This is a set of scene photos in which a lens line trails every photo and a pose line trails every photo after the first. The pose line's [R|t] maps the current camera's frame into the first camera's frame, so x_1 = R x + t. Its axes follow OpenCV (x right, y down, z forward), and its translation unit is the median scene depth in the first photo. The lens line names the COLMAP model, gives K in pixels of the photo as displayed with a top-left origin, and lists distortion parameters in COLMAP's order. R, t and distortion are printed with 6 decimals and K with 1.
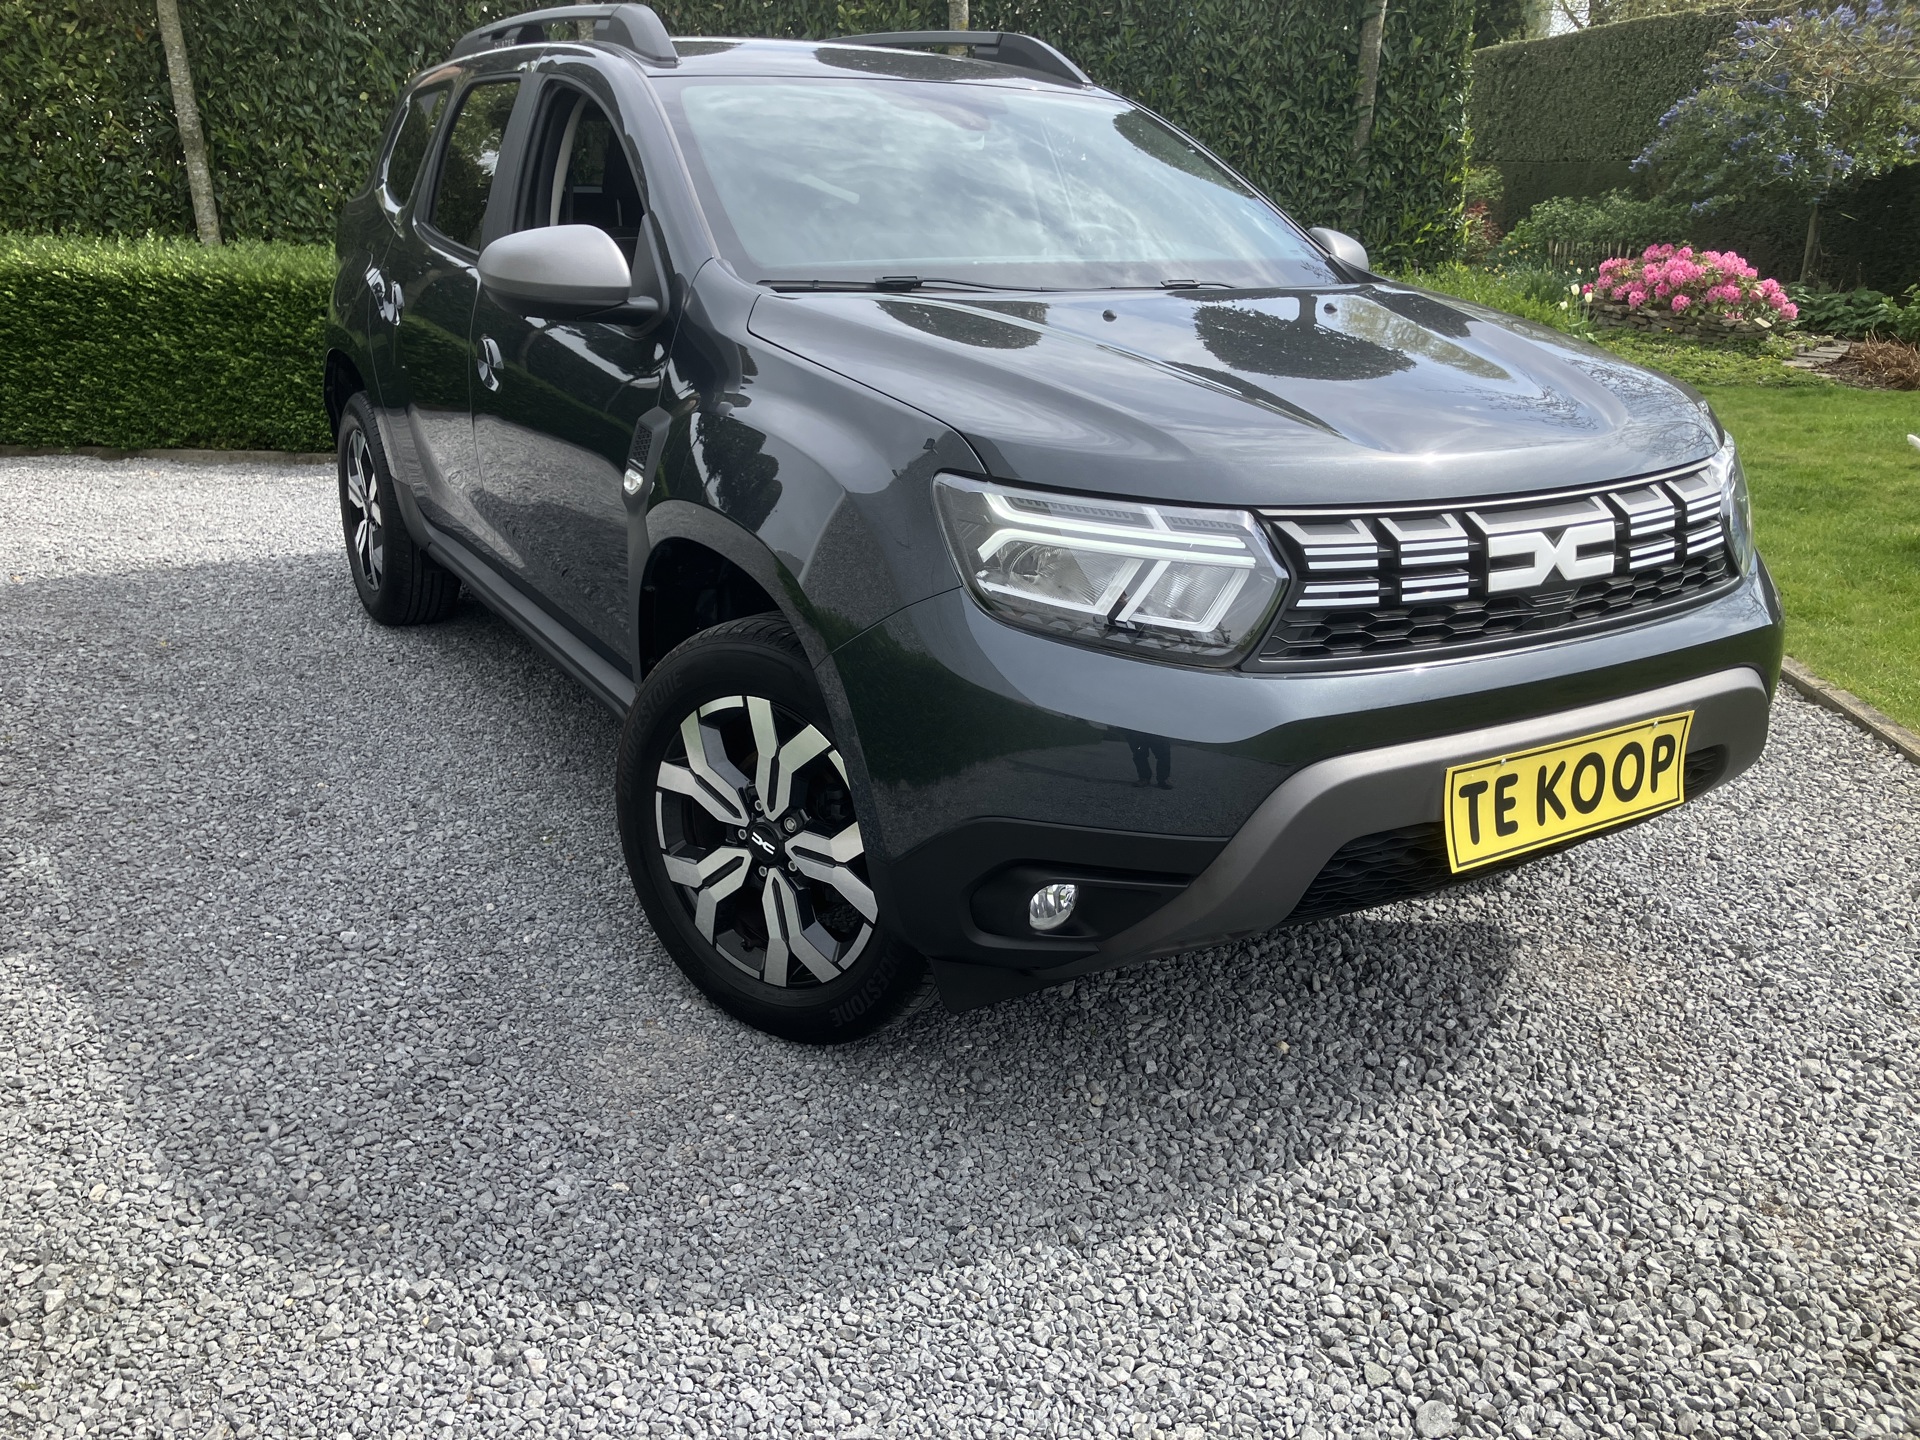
lens RADIAL K [[1576.7, 0, 960.0], [0, 1576.7, 712.6], [0, 0, 1]] dist [0.006645, 0.010598]
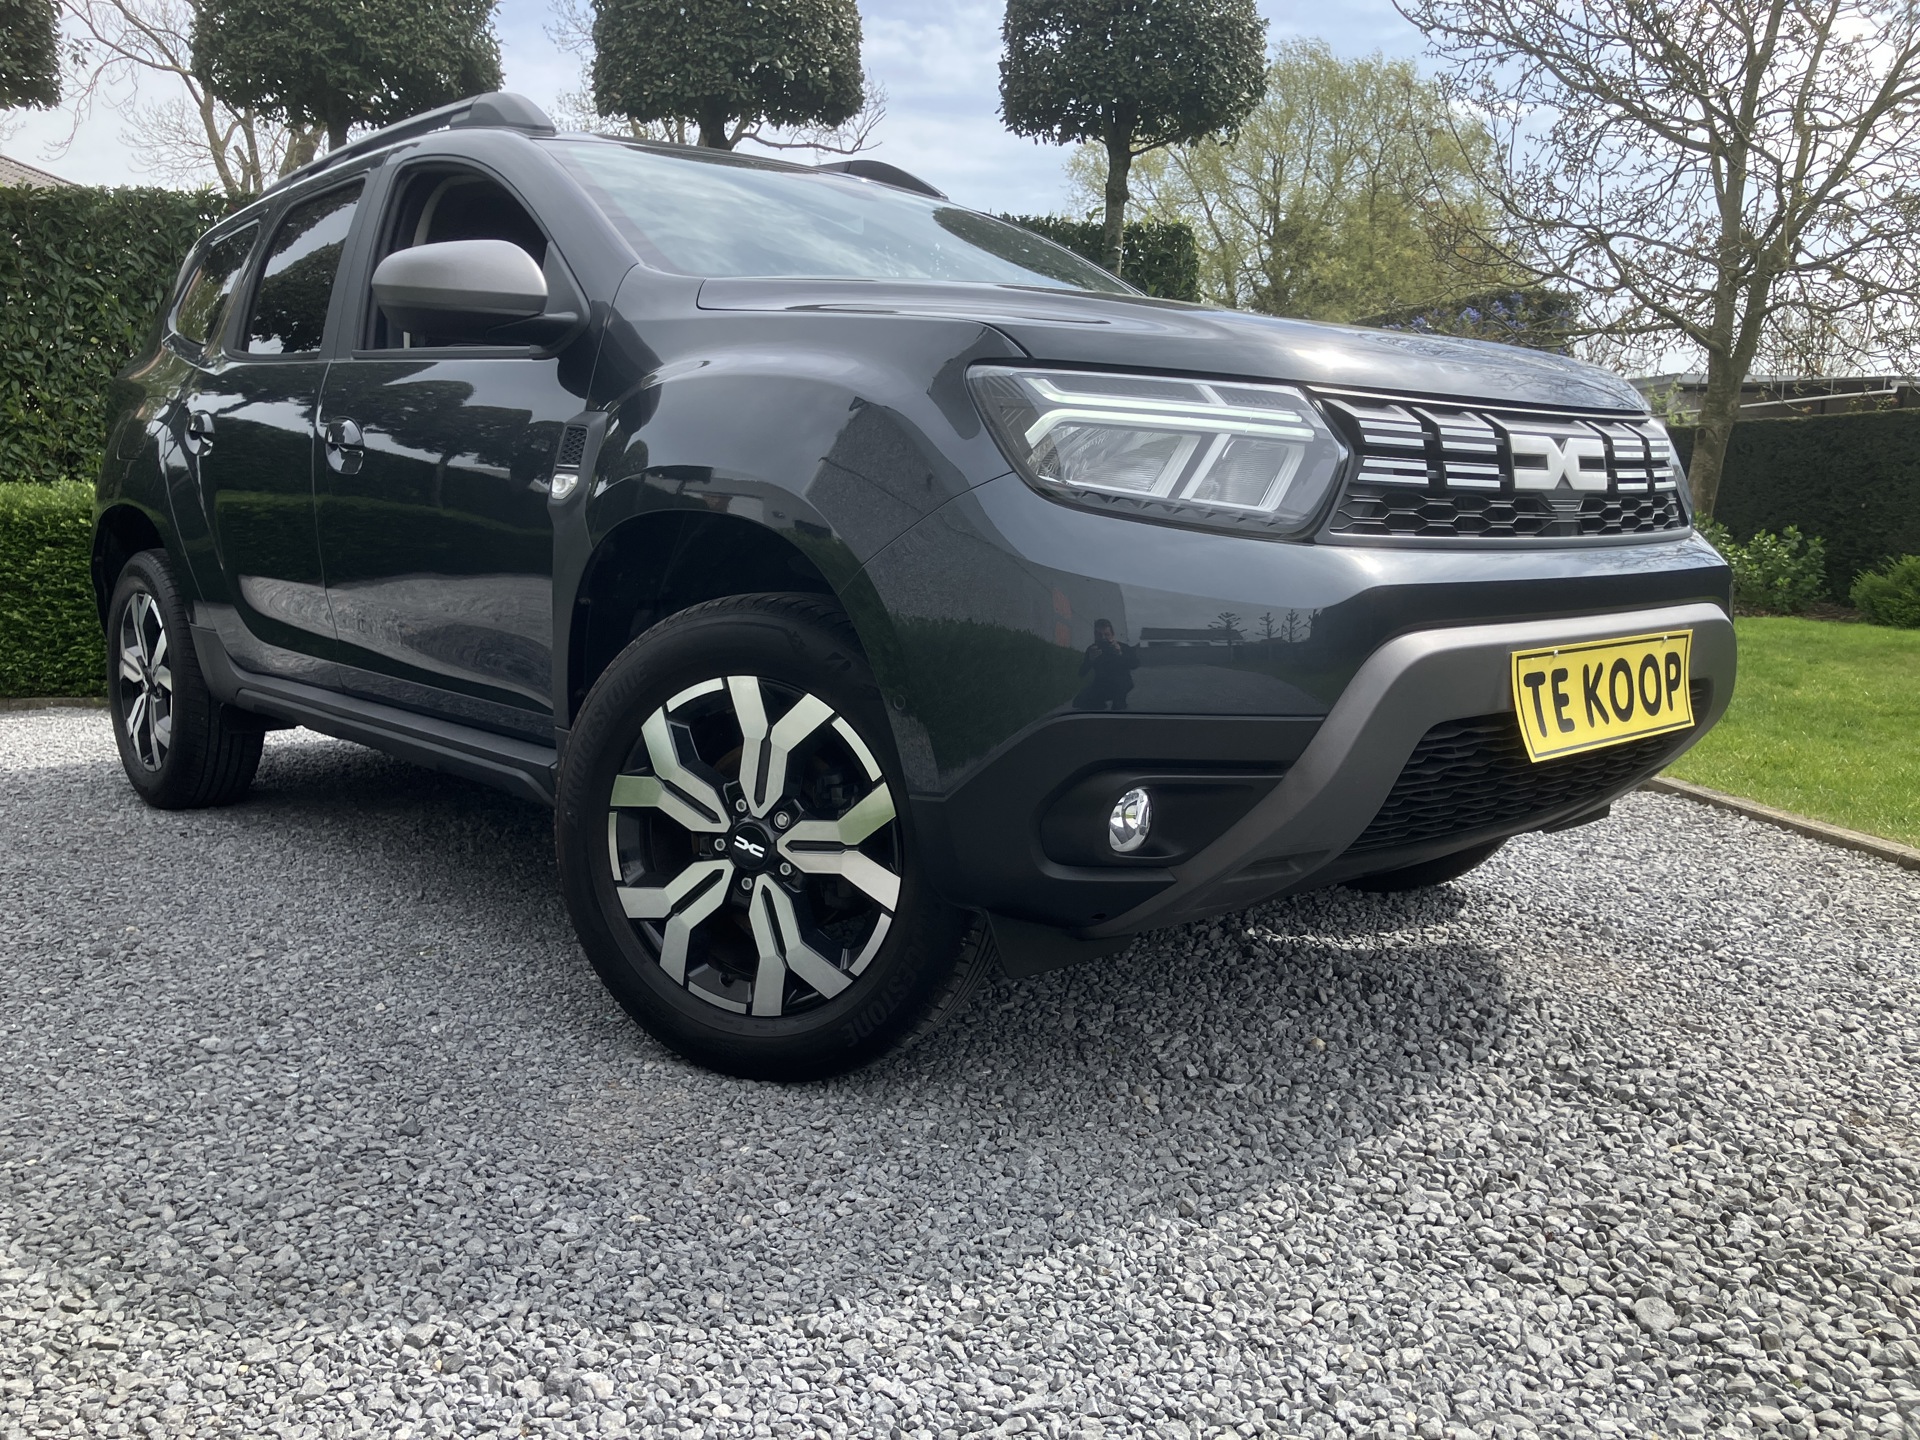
lens RADIAL K [[1576.7, 0, 976.5], [0, 1576.7, 724.6], [0, 0, 1]] dist [0.006645, 0.010598]
pose [[0.980361, -0.049161, 0.190983, -0.171592], [0.085071, 0.979114, -0.184658, 0.197095], [-0.177916, 0.197279, 0.964068, 0.116665]]
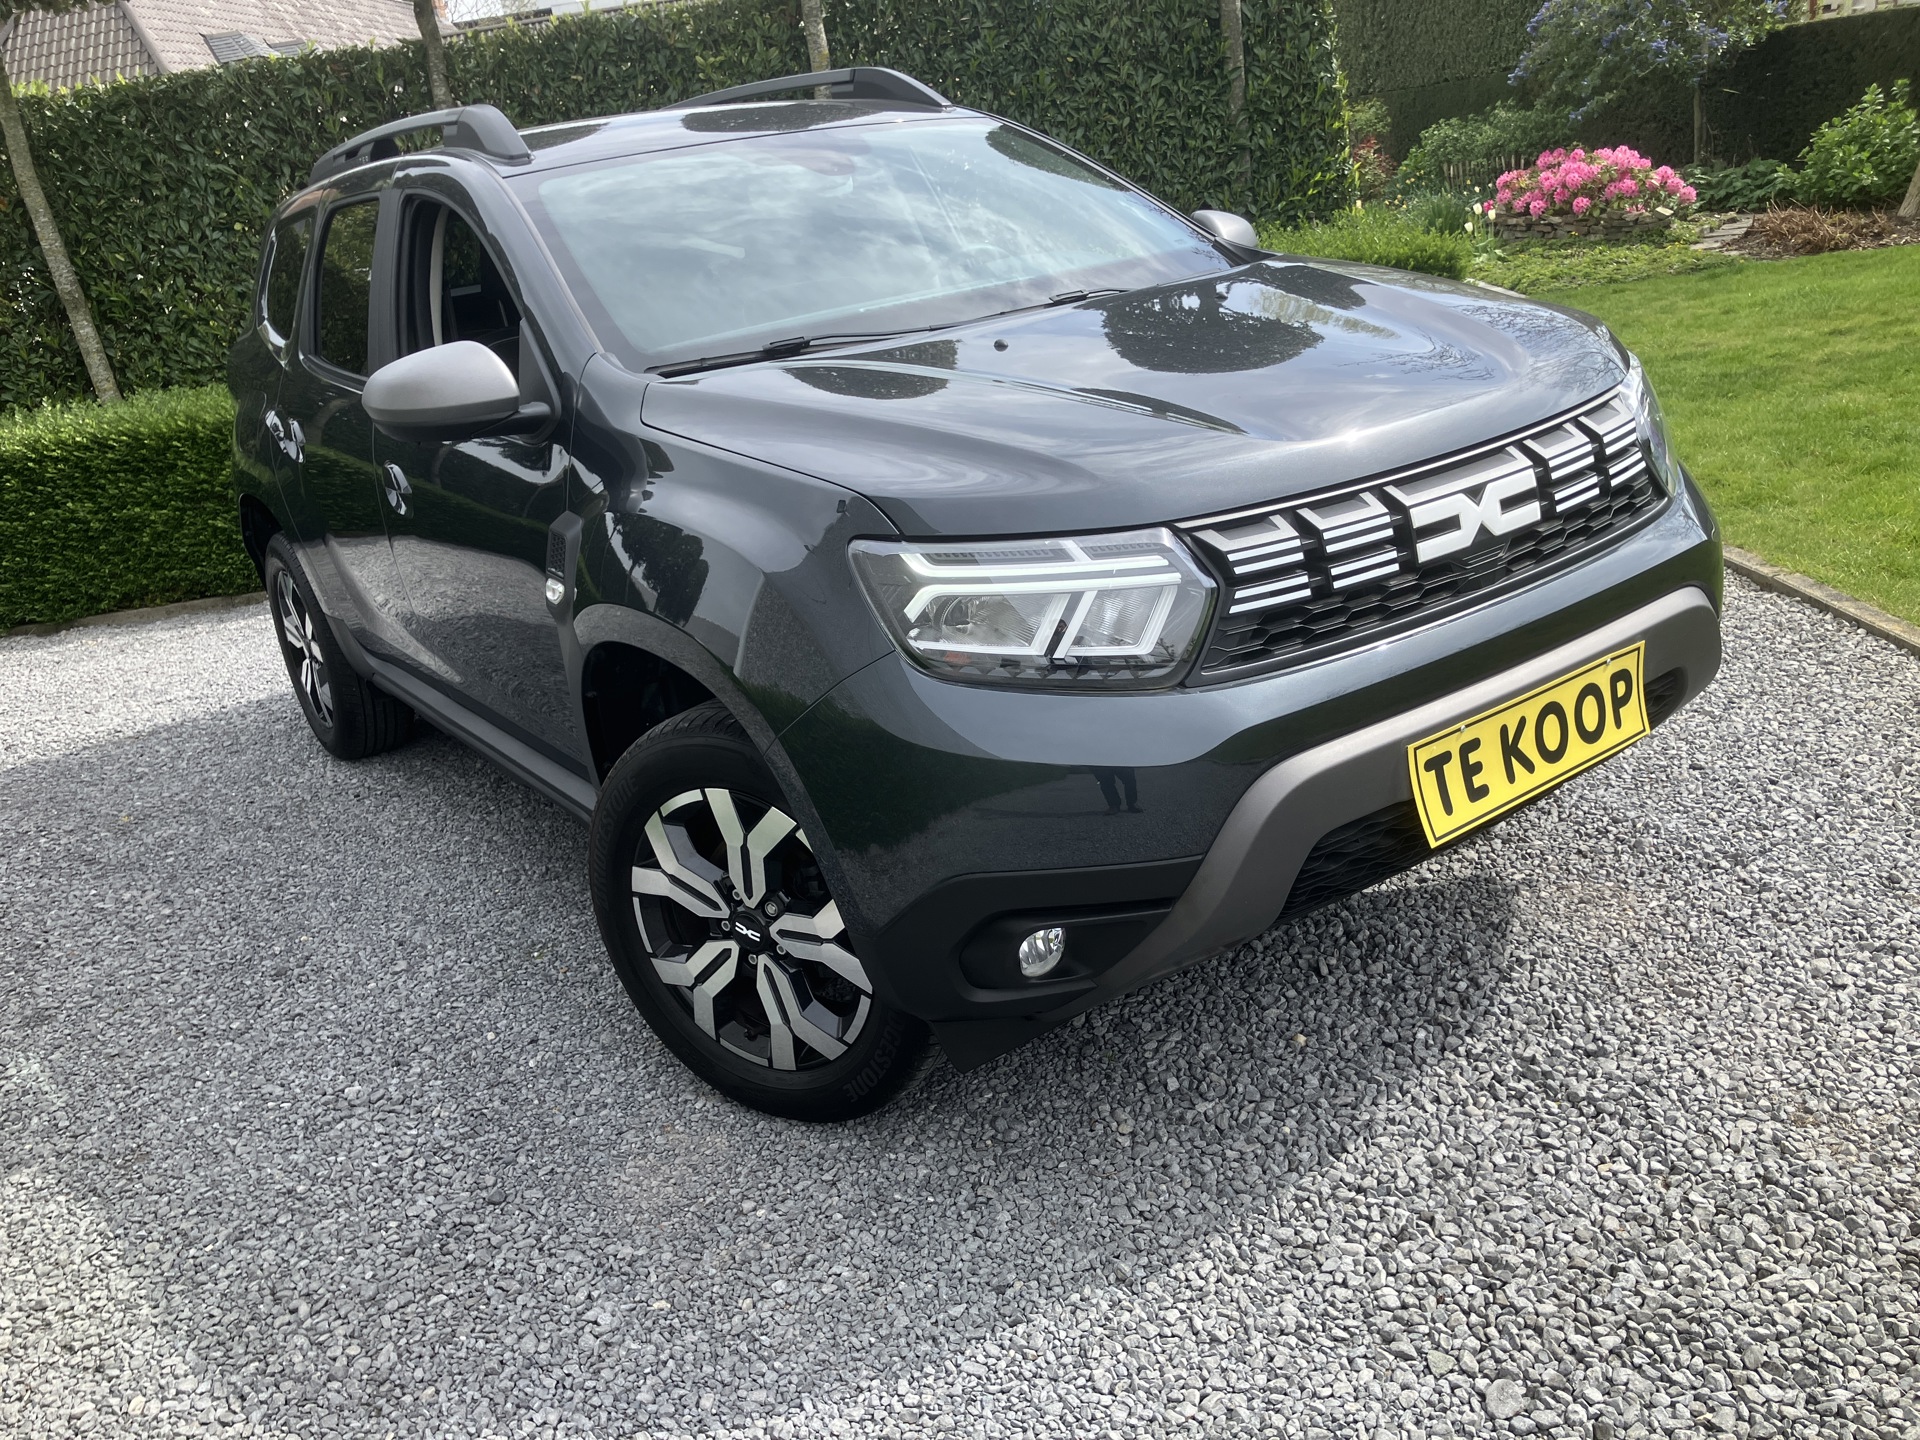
lens RADIAL K [[1576.7, 0, 974.6], [0, 1576.7, 732.9], [0, 0, 1]] dist [0.006645, 0.010598]
pose [[0.984817, -0.172924, 0.015240, 0.022557], [0.172819, 0.984921, 0.008009, -0.023976], [-0.016395, -0.005253, 0.999852, 0.010188]]
